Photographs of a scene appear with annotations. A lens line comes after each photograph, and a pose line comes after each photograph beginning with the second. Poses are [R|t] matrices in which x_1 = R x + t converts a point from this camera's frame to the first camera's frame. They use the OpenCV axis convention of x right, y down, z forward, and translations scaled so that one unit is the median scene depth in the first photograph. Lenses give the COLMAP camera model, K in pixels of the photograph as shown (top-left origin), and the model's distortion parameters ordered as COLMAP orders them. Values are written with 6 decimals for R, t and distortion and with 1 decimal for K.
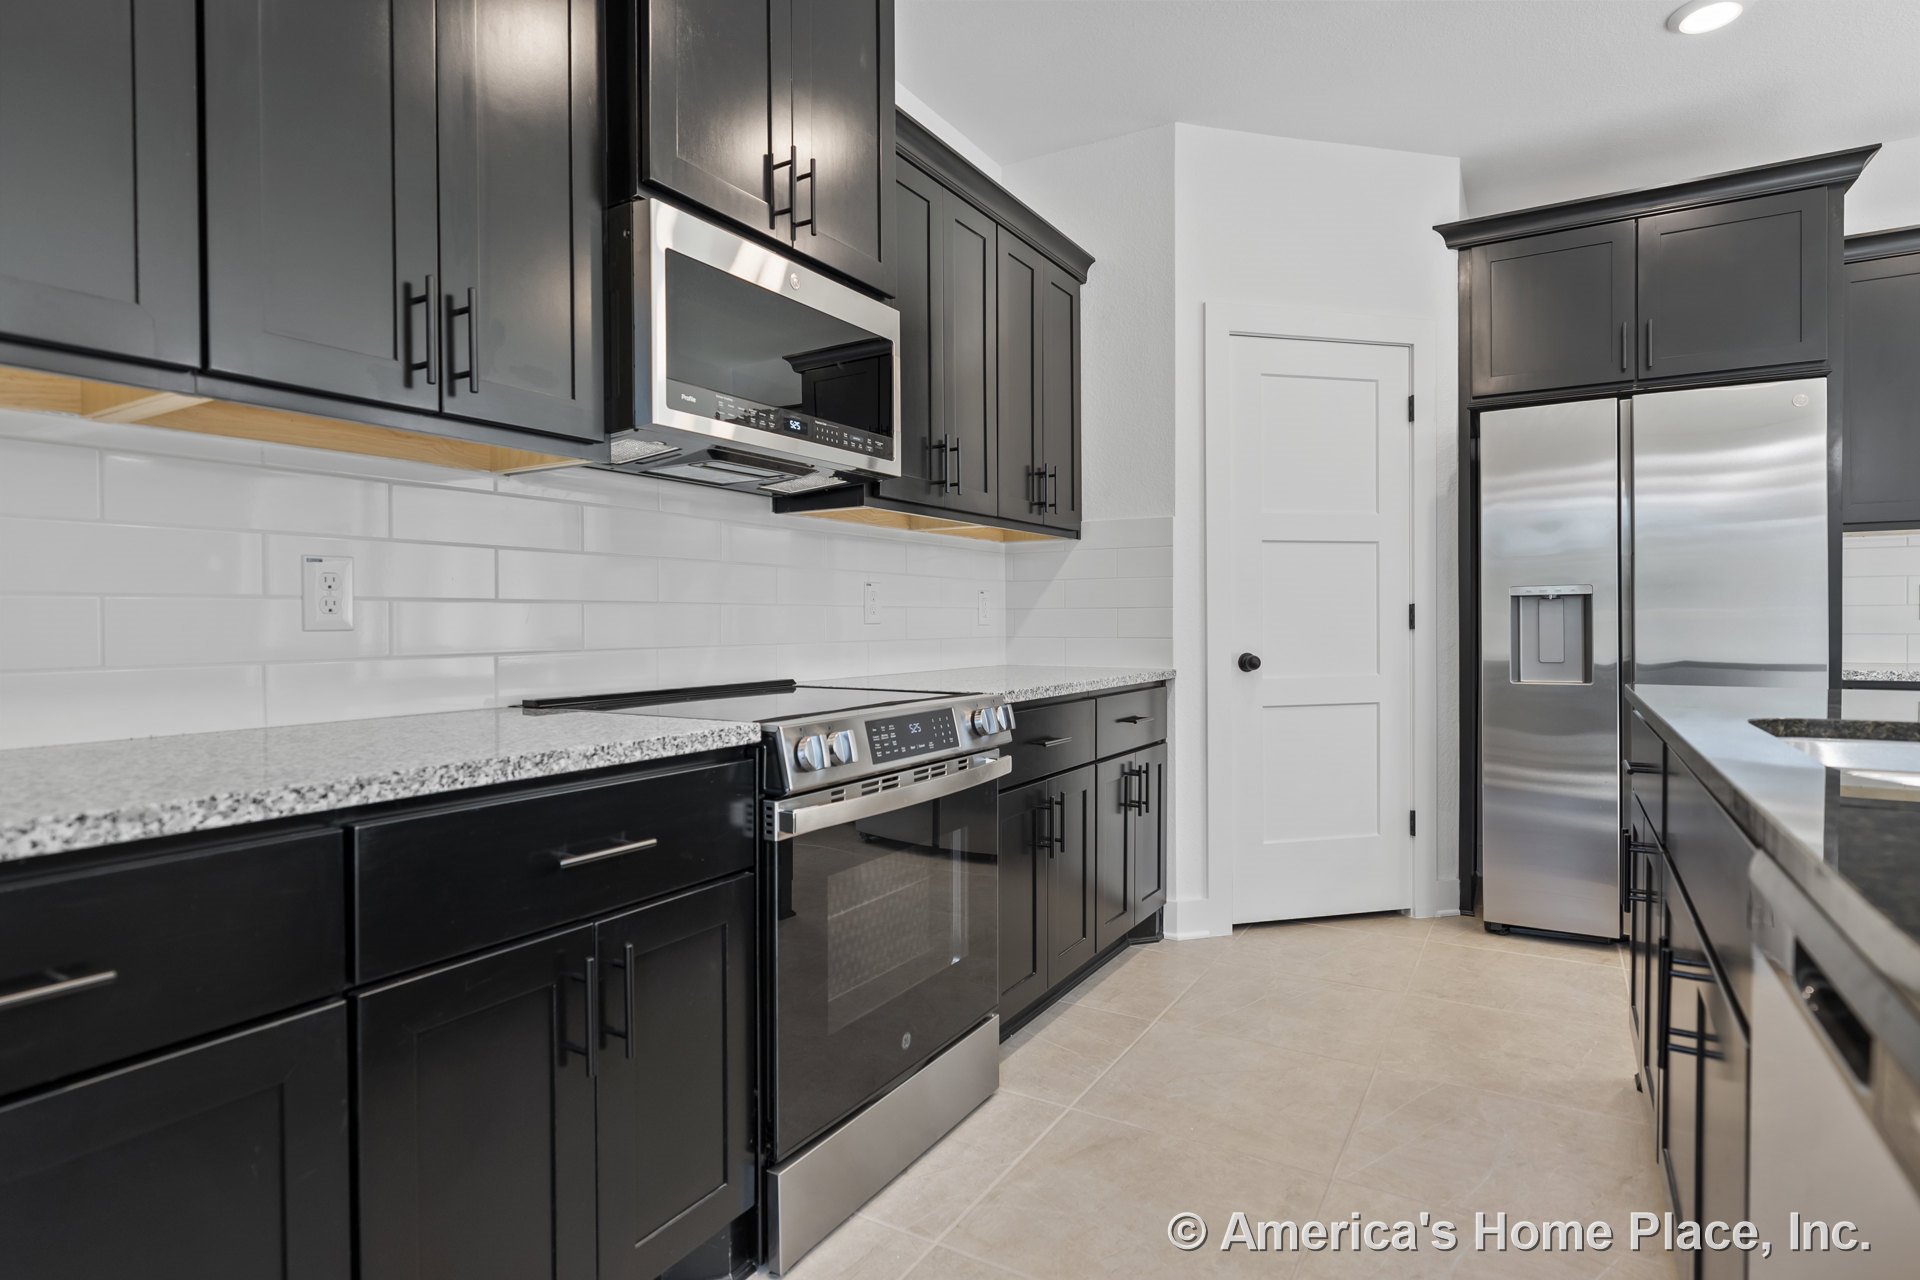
lens RADIAL K [[1015.1, 0, 966.9], [0, 1015.1, 622.2], [0, 0, 1]] dist [0.003371, -0.000394]
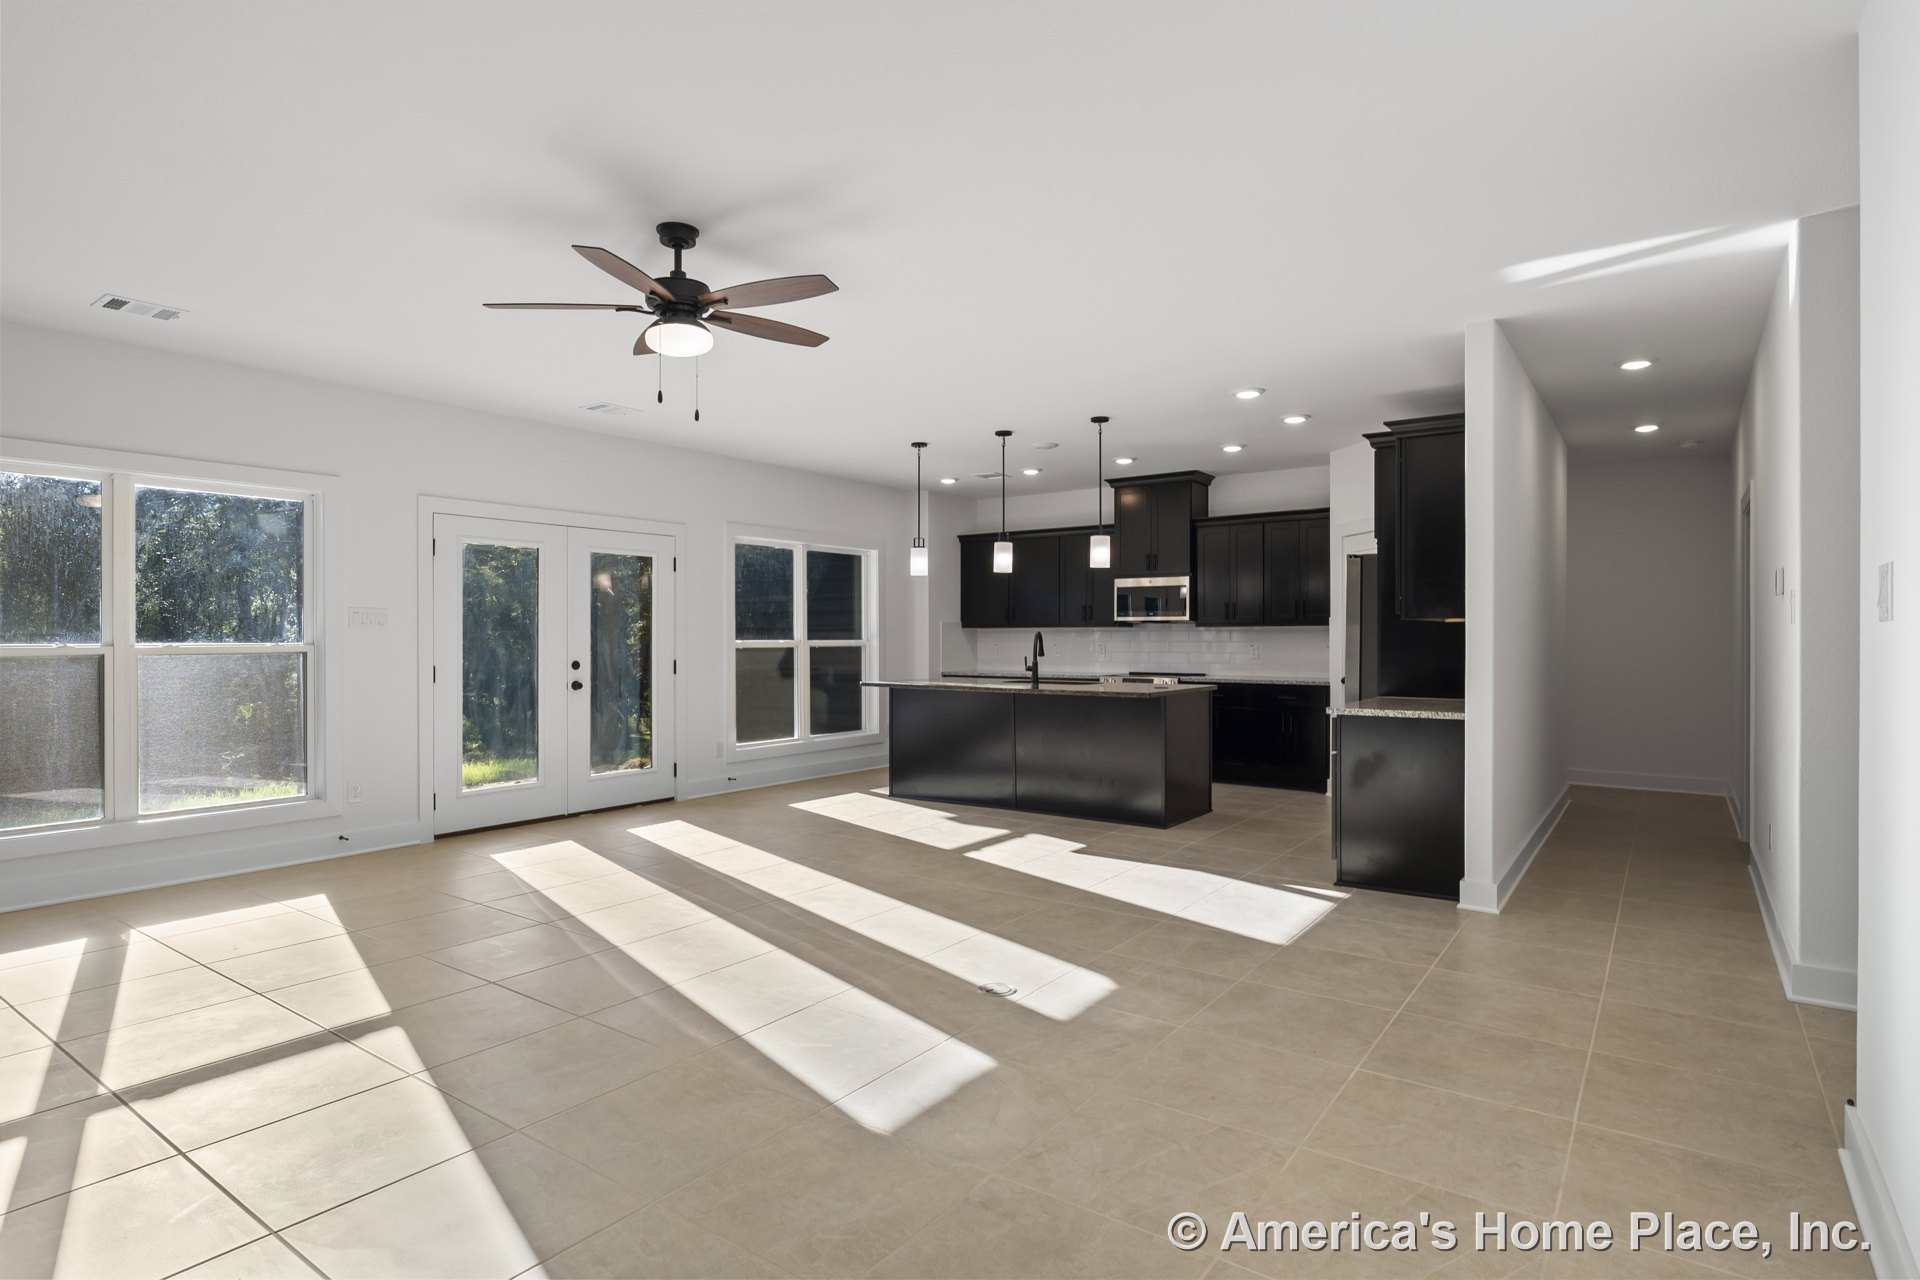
lens RADIAL K [[995.4, 0, 956.8], [0, 995.4, 632.7], [0, 0, 1]] dist [-0.004308, 0.000008]
pose [[-0.101345, -0.000407, -0.994851, 4.775149], [-0.000896, 1.000000, -0.000318, -0.122790], [0.994851, 0.000859, -0.101346, 0.664730]]
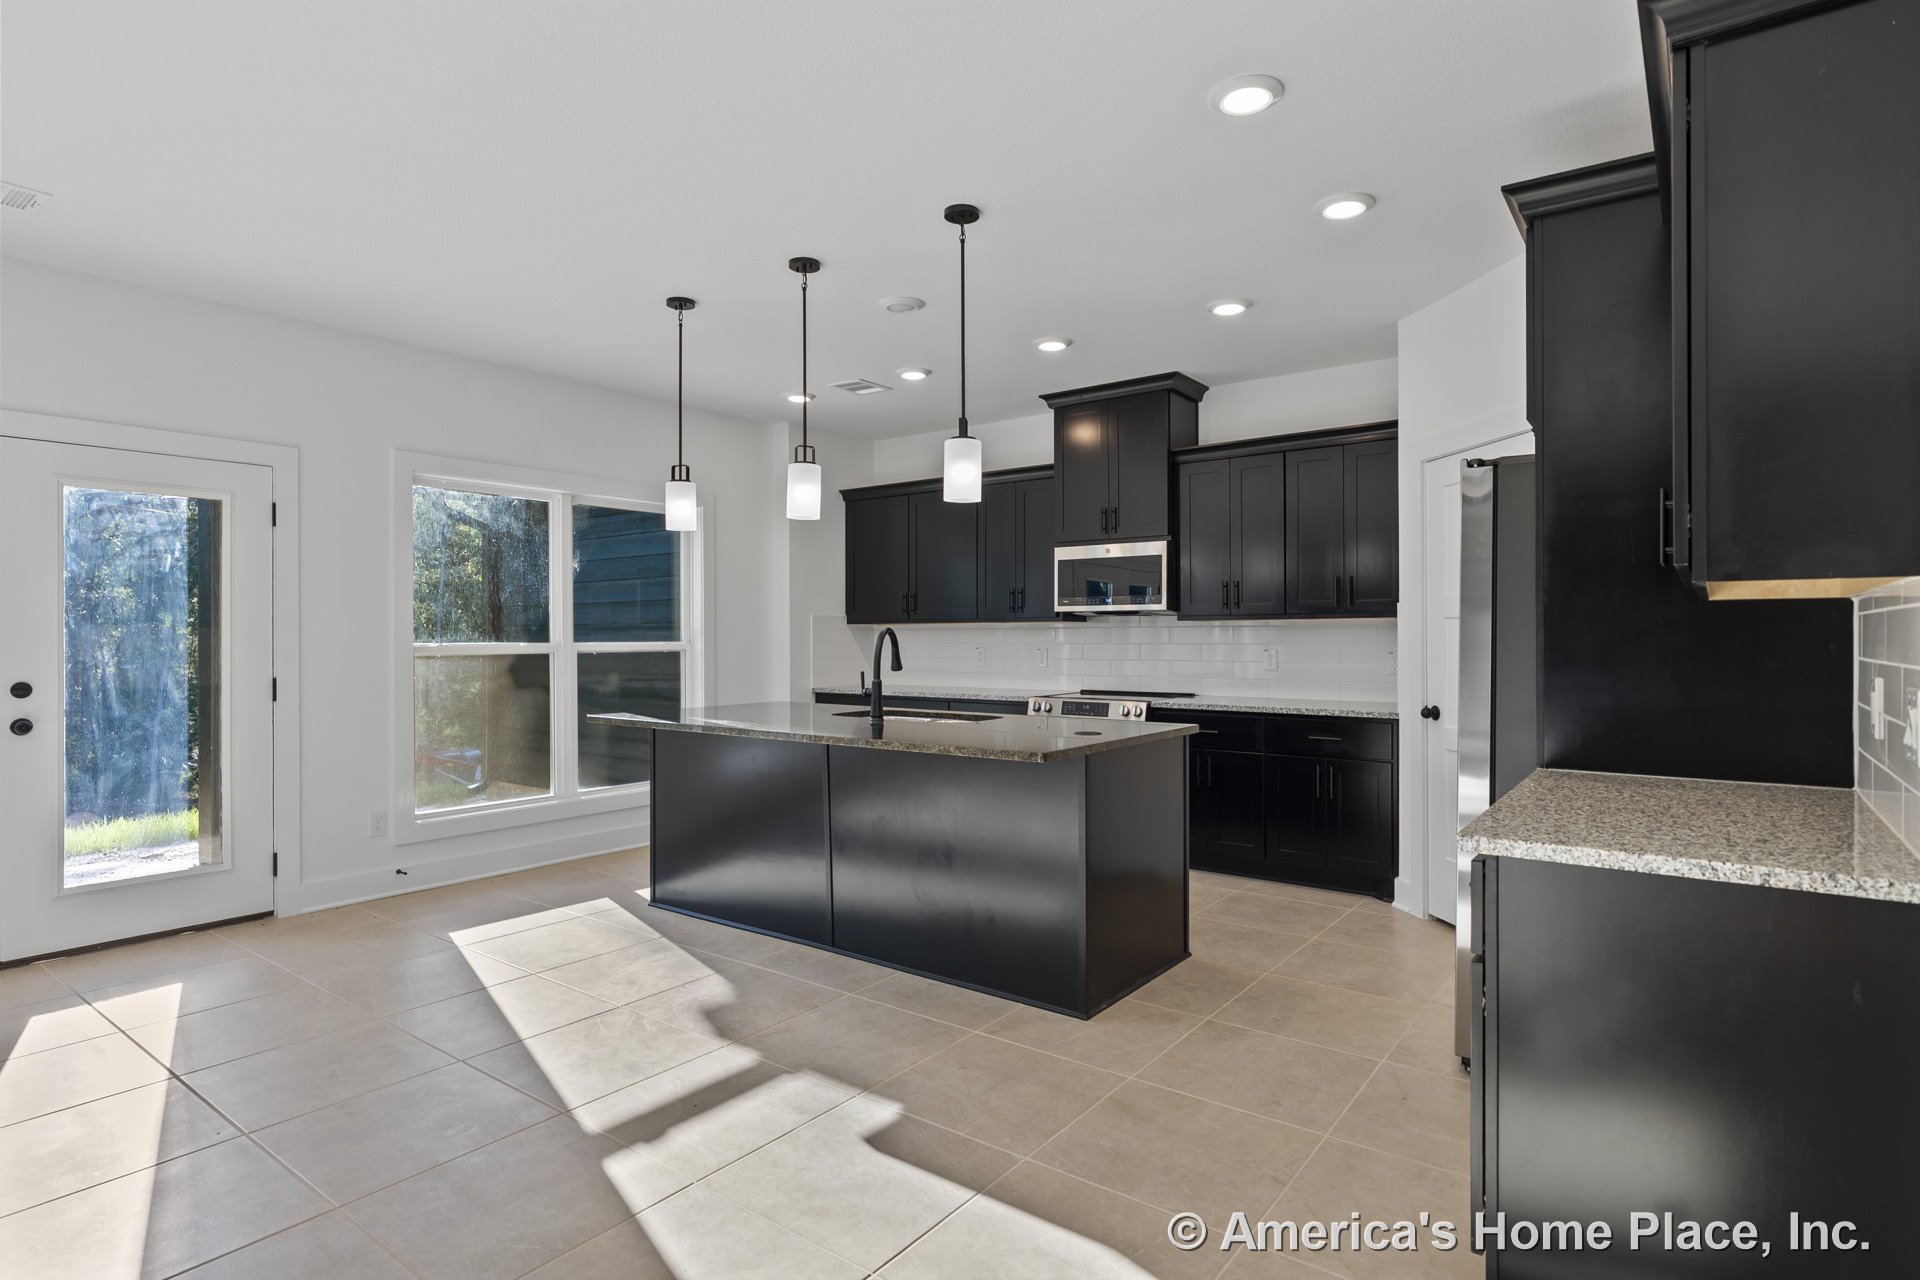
lens RADIAL K [[995.4, 0, 956.8], [0, 995.4, 632.7], [0, 0, 1]] dist [-0.004308, 0.000008]
pose [[-0.122831, 0.000302, -0.992428, 2.989584], [0.000990, 0.999999, 0.000182, -0.117127], [0.992427, -0.000961, -0.122832, 1.029159]]
